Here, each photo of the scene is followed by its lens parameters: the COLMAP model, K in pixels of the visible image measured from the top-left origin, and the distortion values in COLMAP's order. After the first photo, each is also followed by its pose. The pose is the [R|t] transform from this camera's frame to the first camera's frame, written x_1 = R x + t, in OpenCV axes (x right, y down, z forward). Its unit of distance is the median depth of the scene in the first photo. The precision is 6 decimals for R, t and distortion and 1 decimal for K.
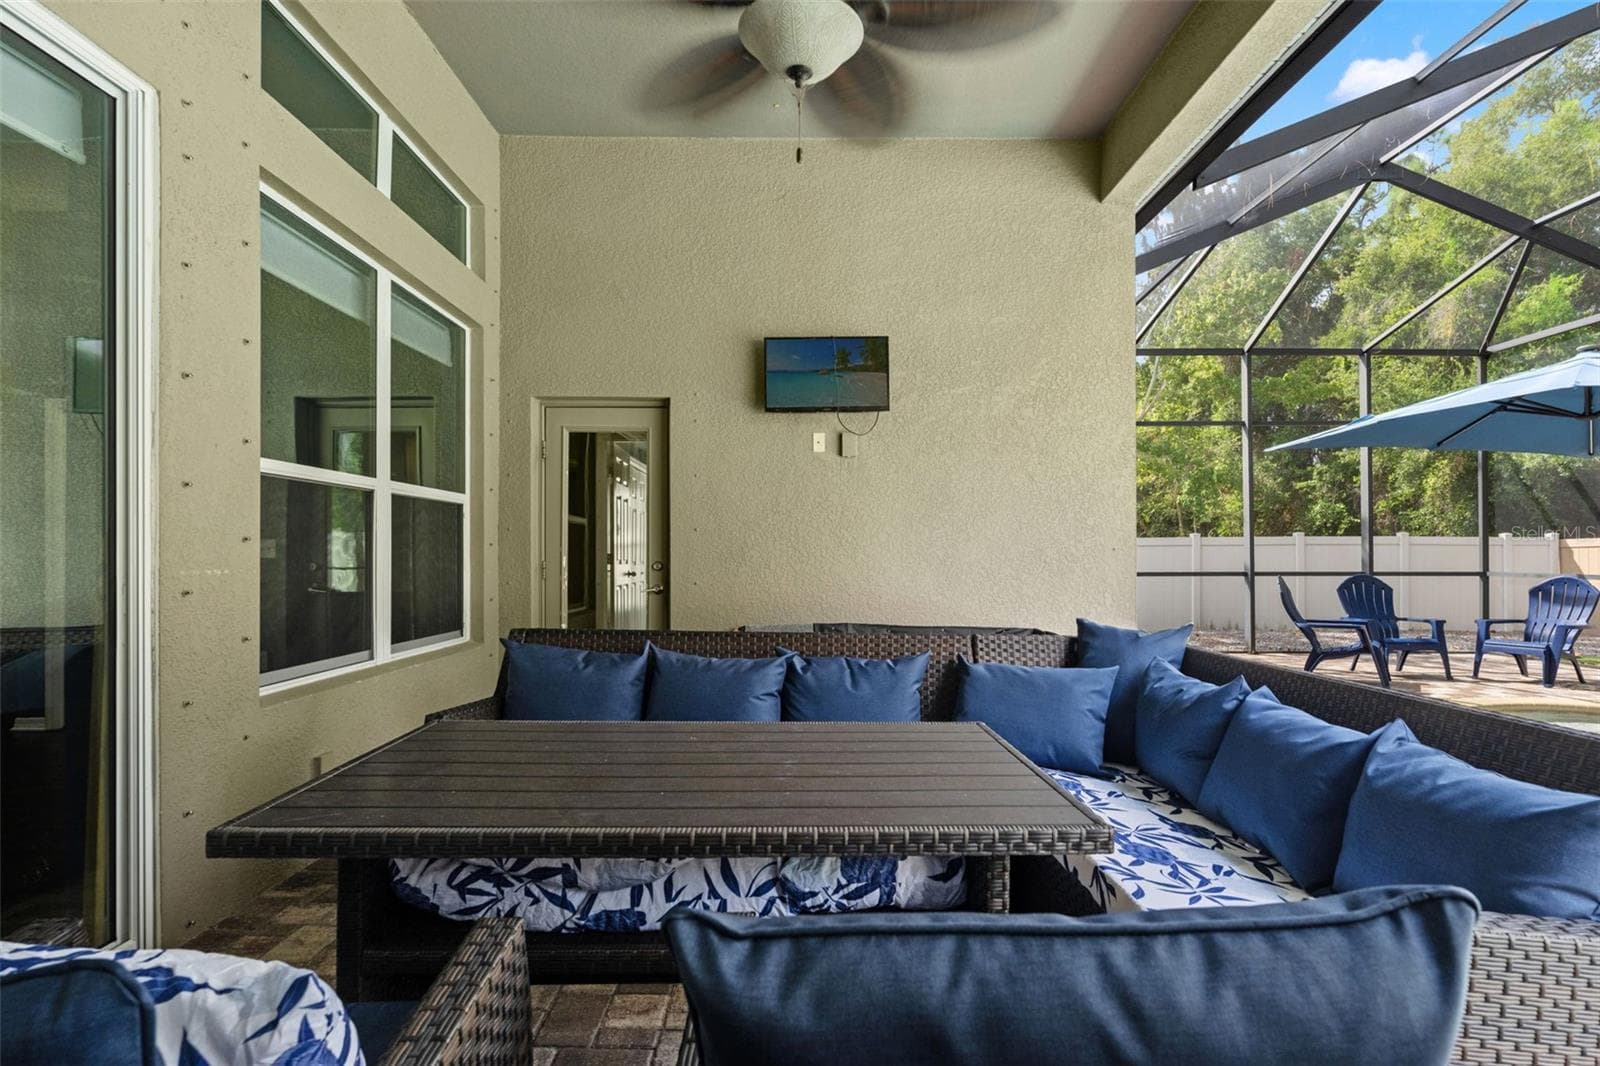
lens RADIAL K [[782.7, 0, 775.0], [0, 782.7, 555.4], [0, 0, 1]] dist [0.000087, -0.005359]
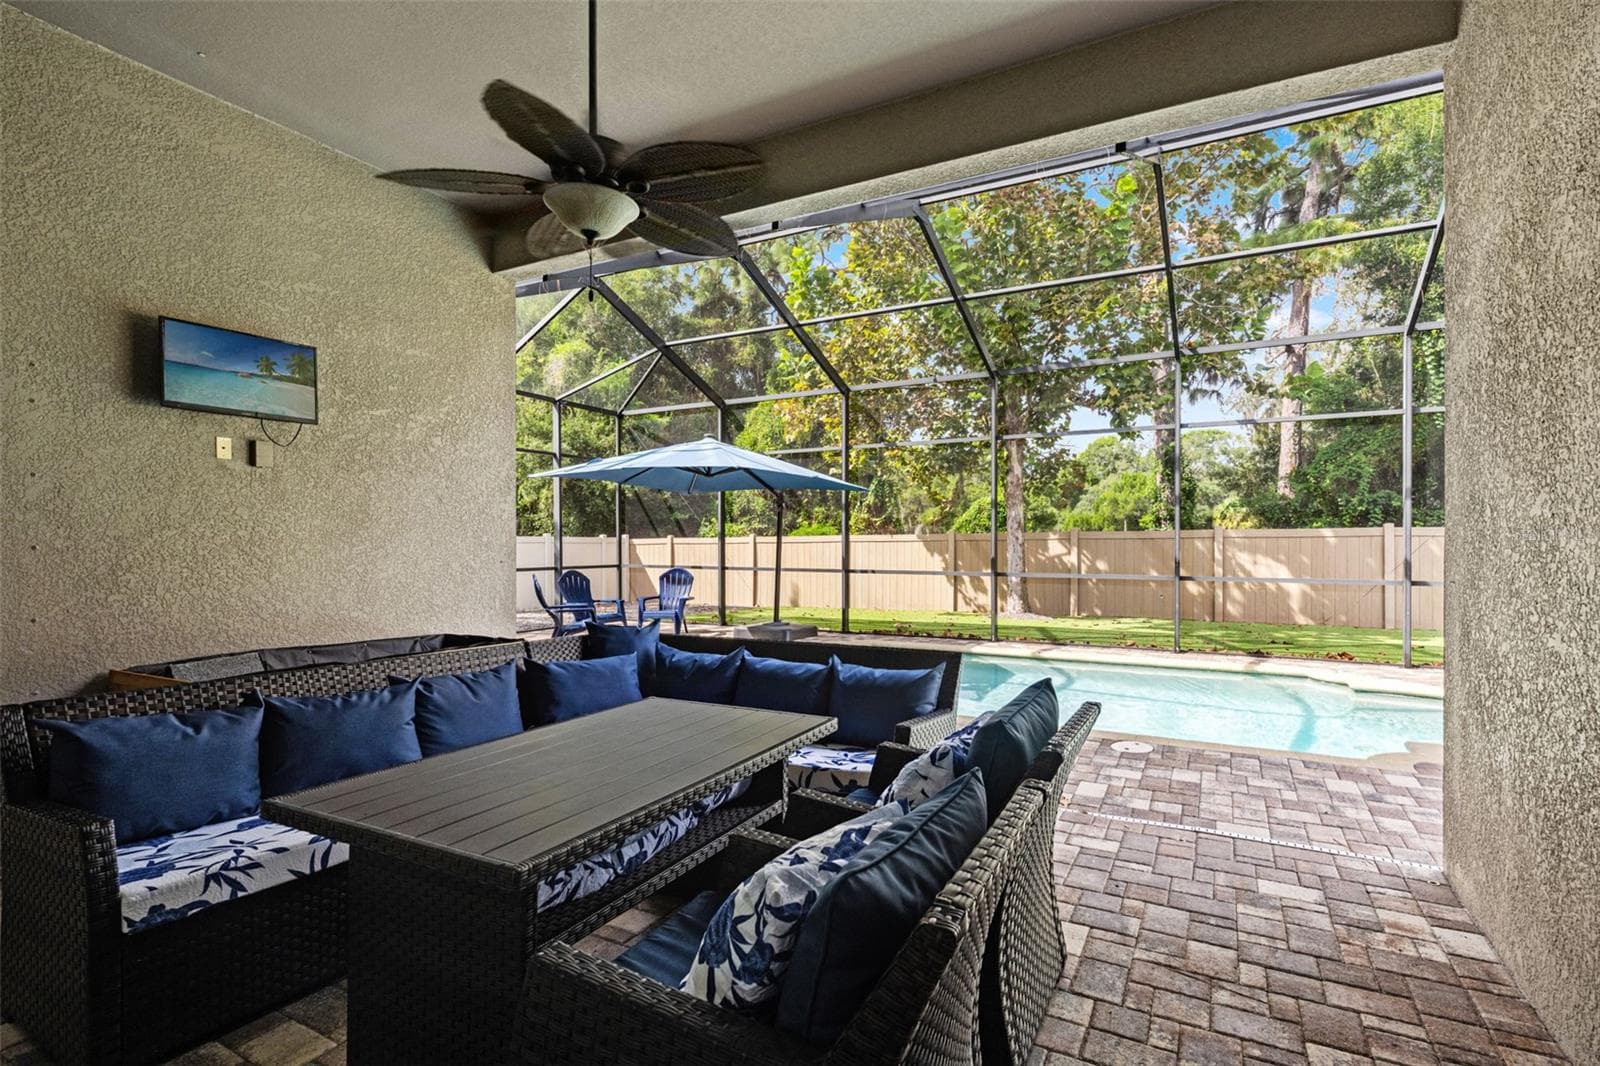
lens RADIAL K [[782.7, 0, 803.5], [0, 782.7, 548.1], [0, 0, 1]] dist [0.000087, -0.005359]
pose [[0.464005, -0.009501, 0.885782, -0.322262], [0.003988, 0.999955, 0.008636, -0.028723], [-0.885824, -0.000475, 0.464022, 0.015796]]
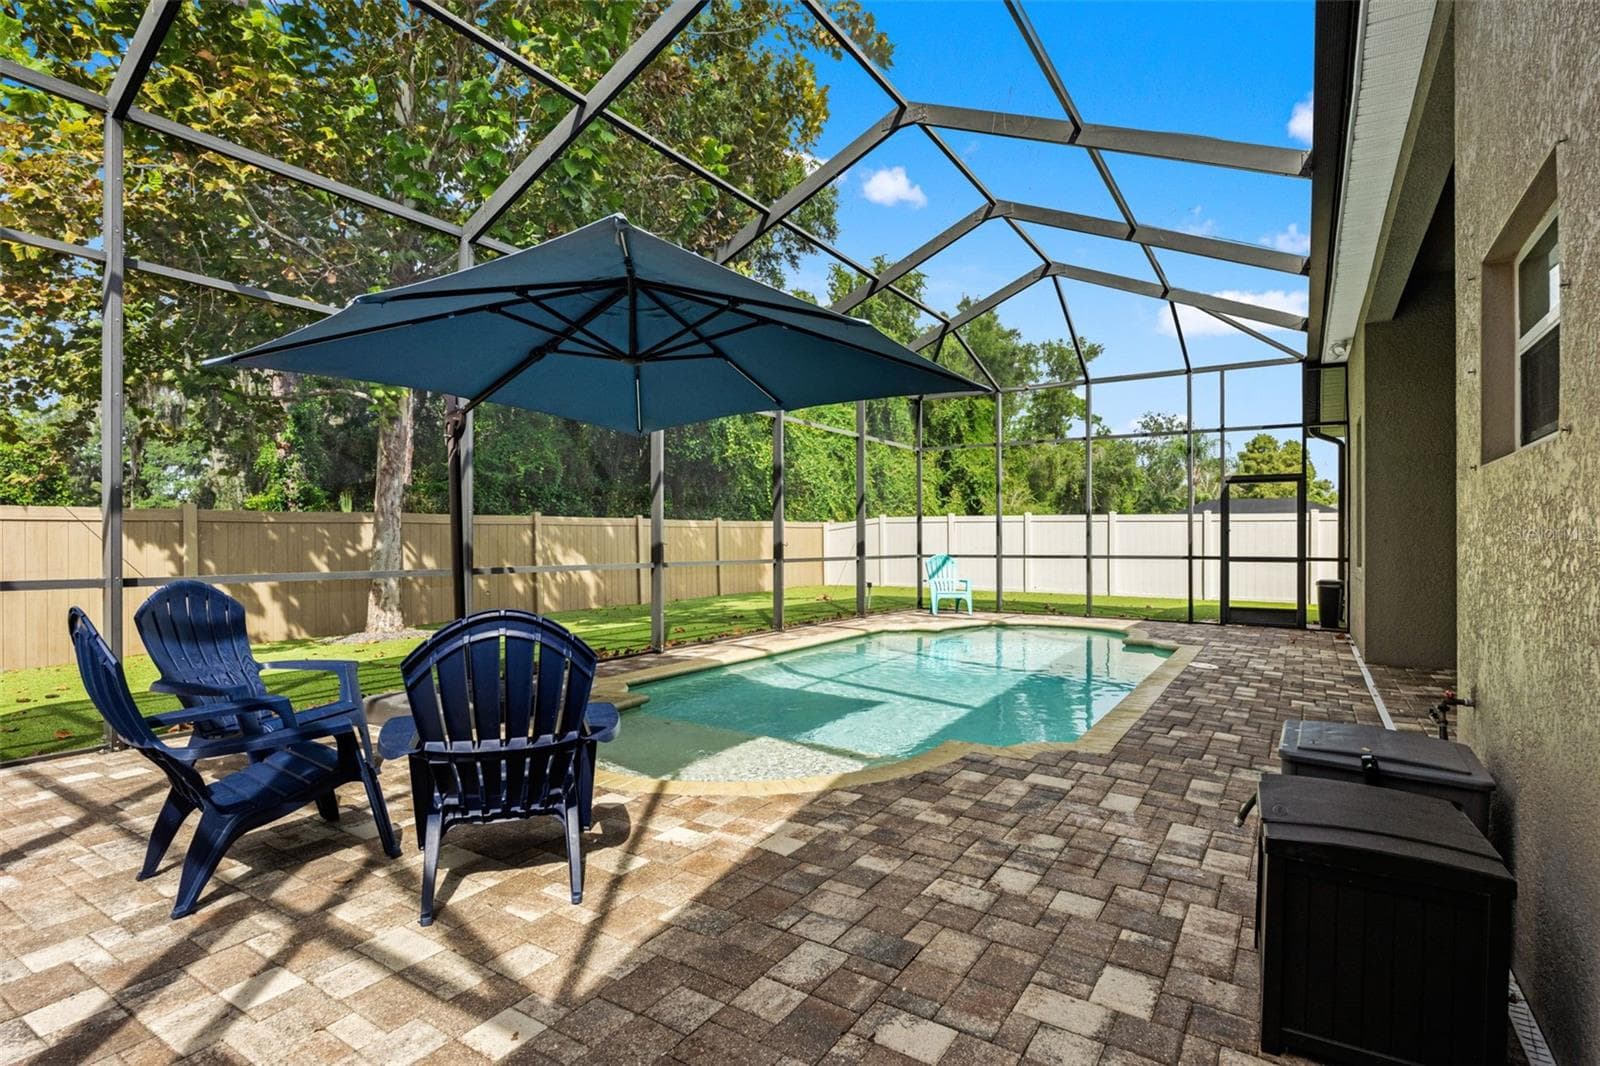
lens RADIAL K [[782.7, 0, 817.3], [0, 782.7, 554.0], [0, 0, 1]] dist [0.000087, -0.005359]
pose [[-0.853922, -0.010108, 0.520302, 0.420986], [0.000623, 0.999791, 0.020446, -0.003554], [-0.520400, 0.017783, -0.853737, 1.295340]]
